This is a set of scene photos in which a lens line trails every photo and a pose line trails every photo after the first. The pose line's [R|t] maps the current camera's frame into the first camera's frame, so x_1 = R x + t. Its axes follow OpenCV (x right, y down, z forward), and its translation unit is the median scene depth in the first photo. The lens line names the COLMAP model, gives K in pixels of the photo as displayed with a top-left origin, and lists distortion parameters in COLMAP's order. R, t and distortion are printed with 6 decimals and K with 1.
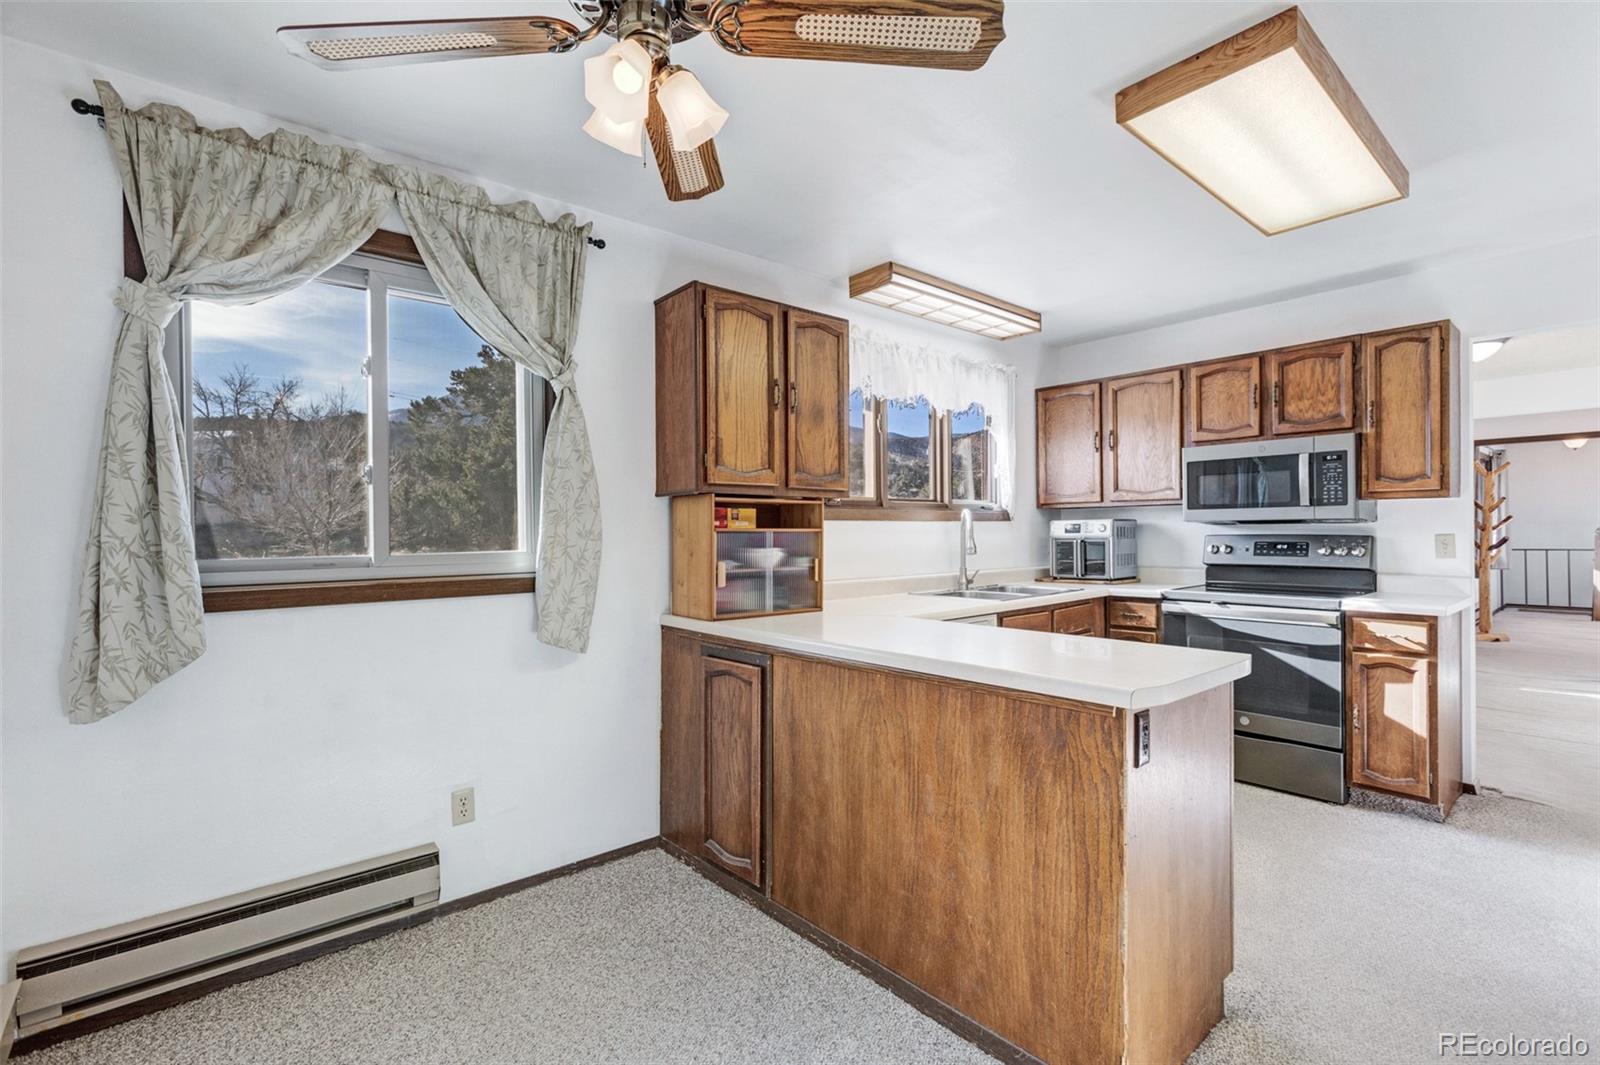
lens RADIAL K [[712.2, 0, 763.4], [0, 712.2, 530.6], [0, 0, 1]] dist [-0.024280, 0.010804]
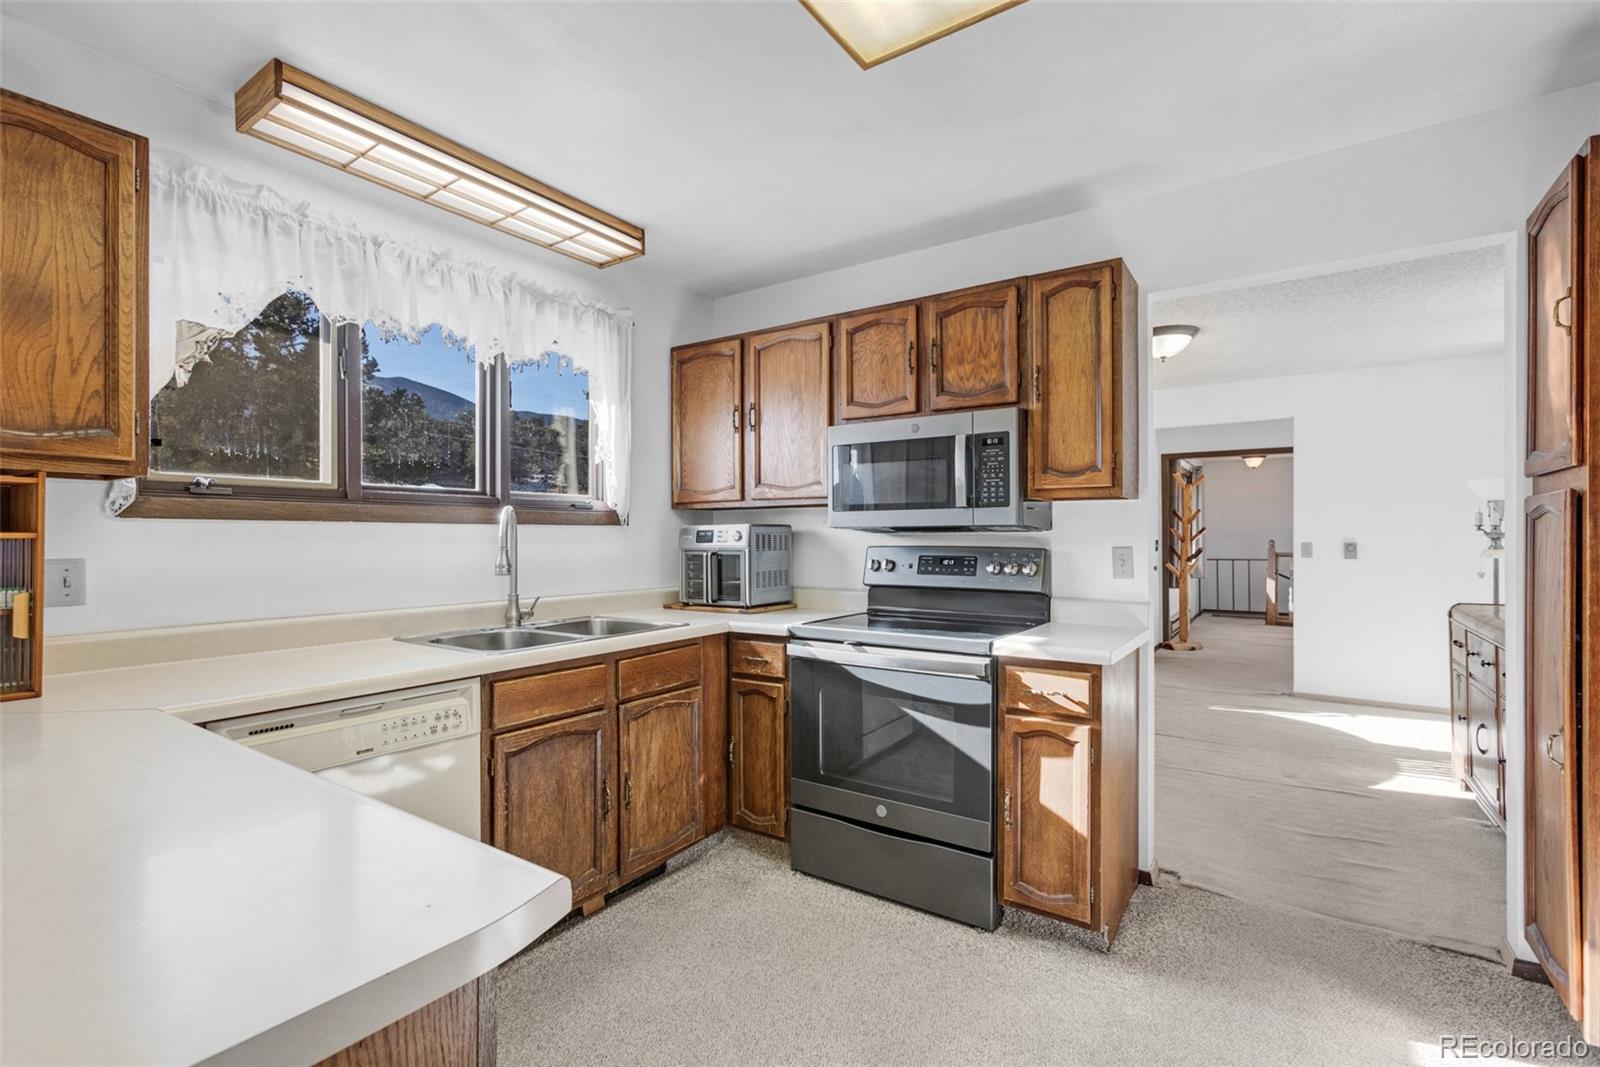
lens RADIAL K [[727.4, 0, 758.4], [0, 727.4, 533.7], [0, 0, 1]] dist [-0.054140, 0.051184]
pose [[0.968020, 0.007594, 0.250758, 0.369903], [-0.006230, 0.999961, -0.006231, -0.001798], [-0.250795, 0.004470, 0.968030, 0.322435]]
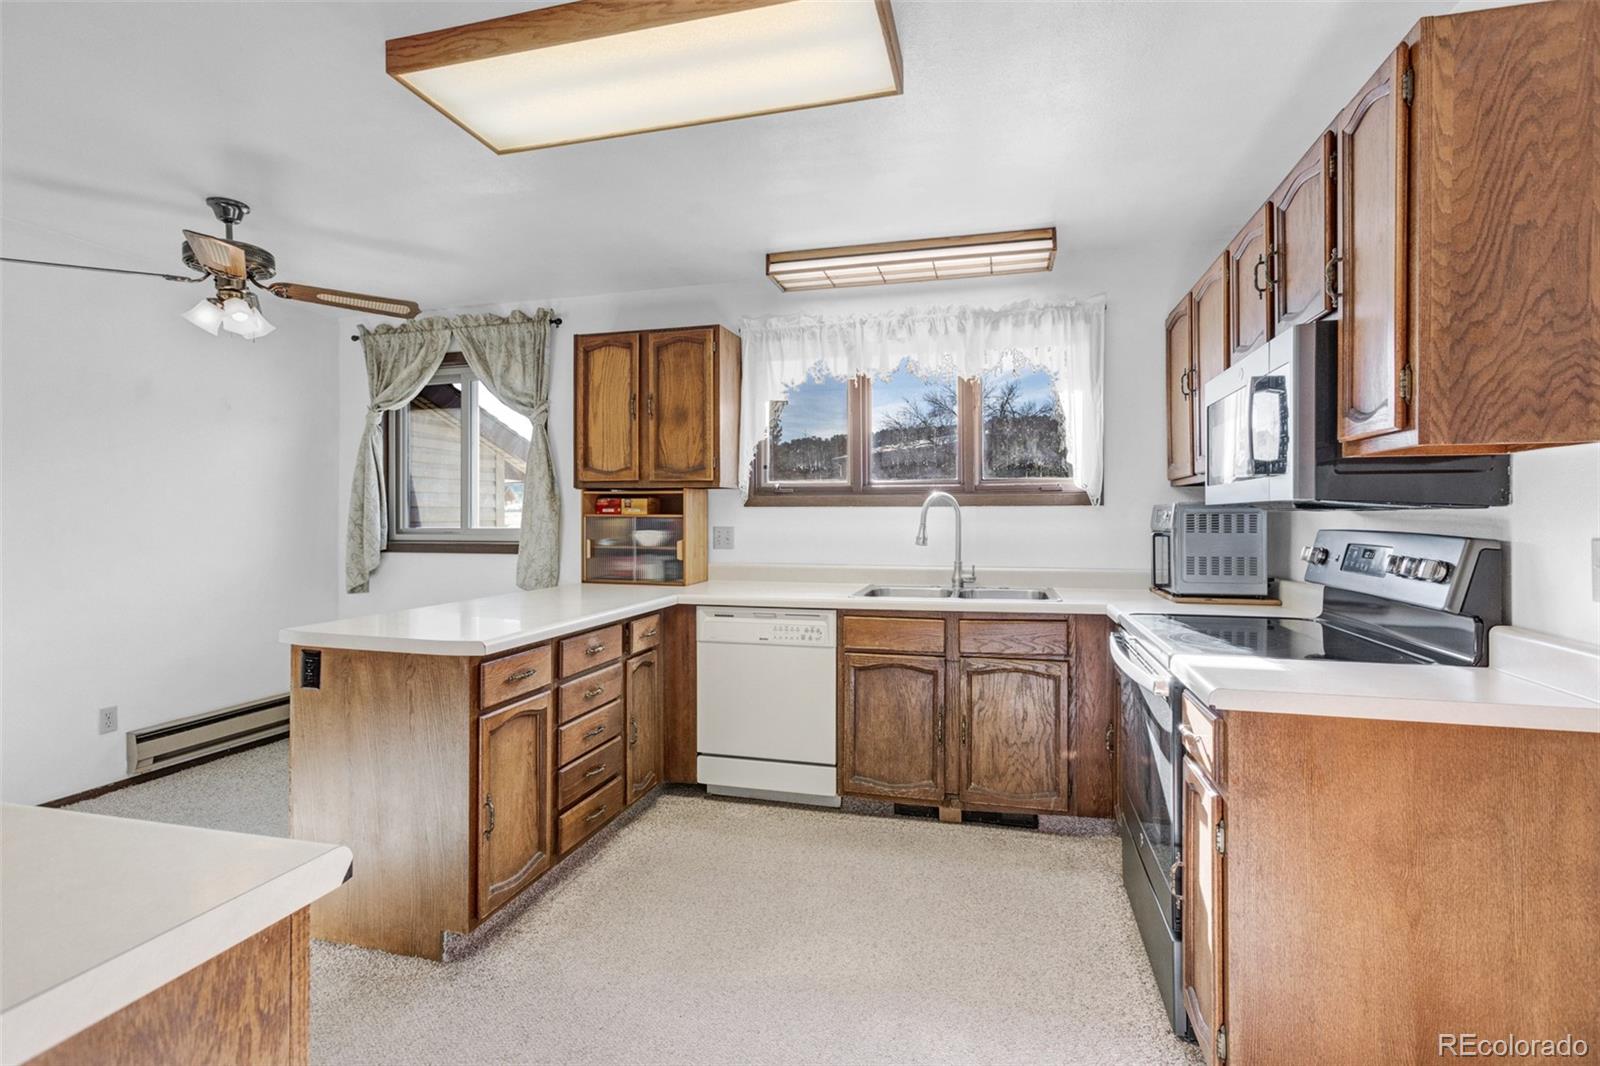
lens RADIAL K [[714.4, 0, 834.3], [0, 714.4, 513.8], [0, 0, 1]] dist [-0.026030, -0.000067]
pose [[0.608111, 0.005595, -0.793832, 0.959258], [-0.003620, 0.999984, 0.004275, -0.008646], [0.793843, 0.000274, 0.608122, 0.411856]]
